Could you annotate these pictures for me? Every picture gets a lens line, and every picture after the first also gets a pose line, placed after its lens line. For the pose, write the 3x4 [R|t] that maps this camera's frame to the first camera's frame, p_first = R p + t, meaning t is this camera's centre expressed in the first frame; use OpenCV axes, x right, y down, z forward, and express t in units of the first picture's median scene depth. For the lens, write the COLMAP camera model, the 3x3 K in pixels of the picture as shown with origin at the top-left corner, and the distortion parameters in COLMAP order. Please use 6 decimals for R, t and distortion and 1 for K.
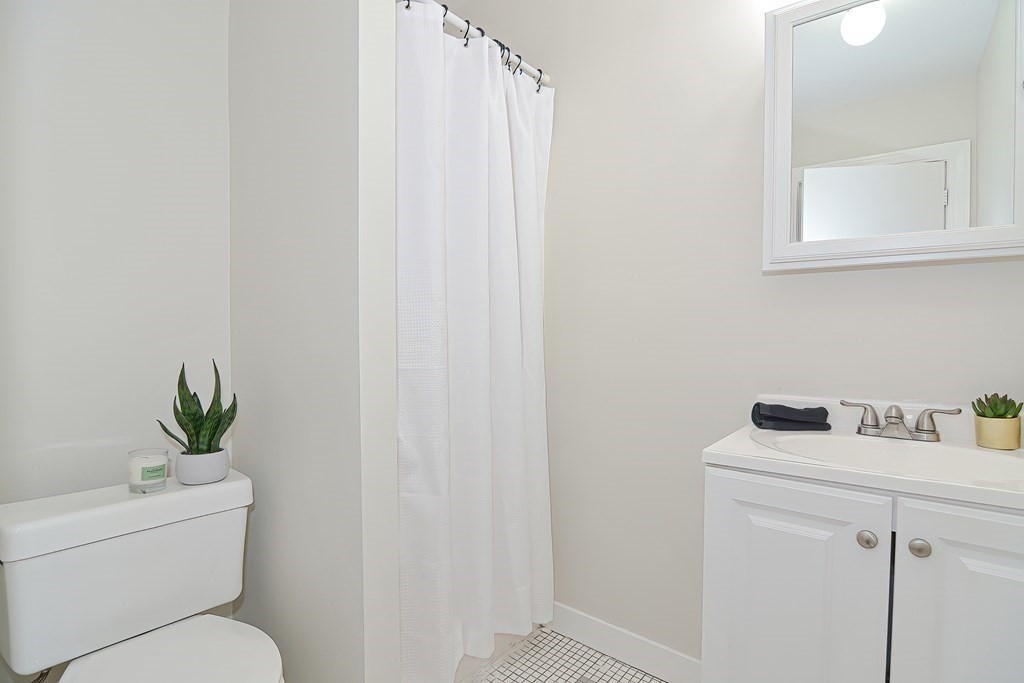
lens RADIAL K [[492.6, 0, 510.5], [0, 492.6, 347.2], [0, 0, 1]] dist [0.012091, -0.014383]
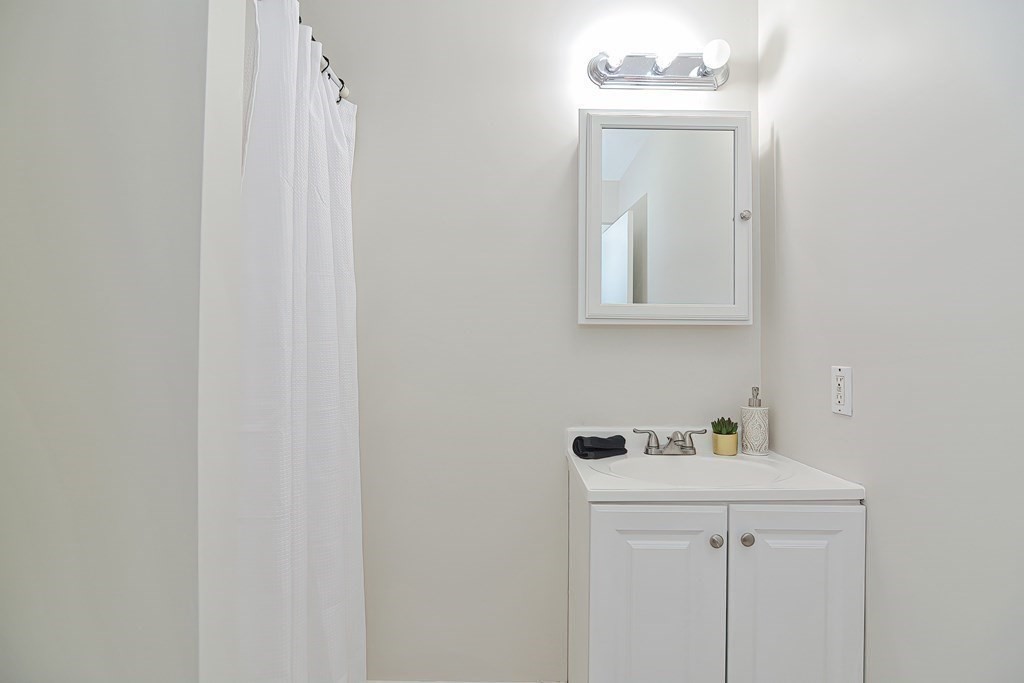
lens RADIAL K [[492.6, 0, 510.5], [0, 492.6, 347.2], [0, 0, 1]] dist [0.012091, -0.014383]
pose [[0.785342, 0.005042, 0.619042, -0.388905], [0.017034, 0.999412, -0.029751, -0.074742], [-0.618828, 0.033910, 0.784794, 0.198967]]
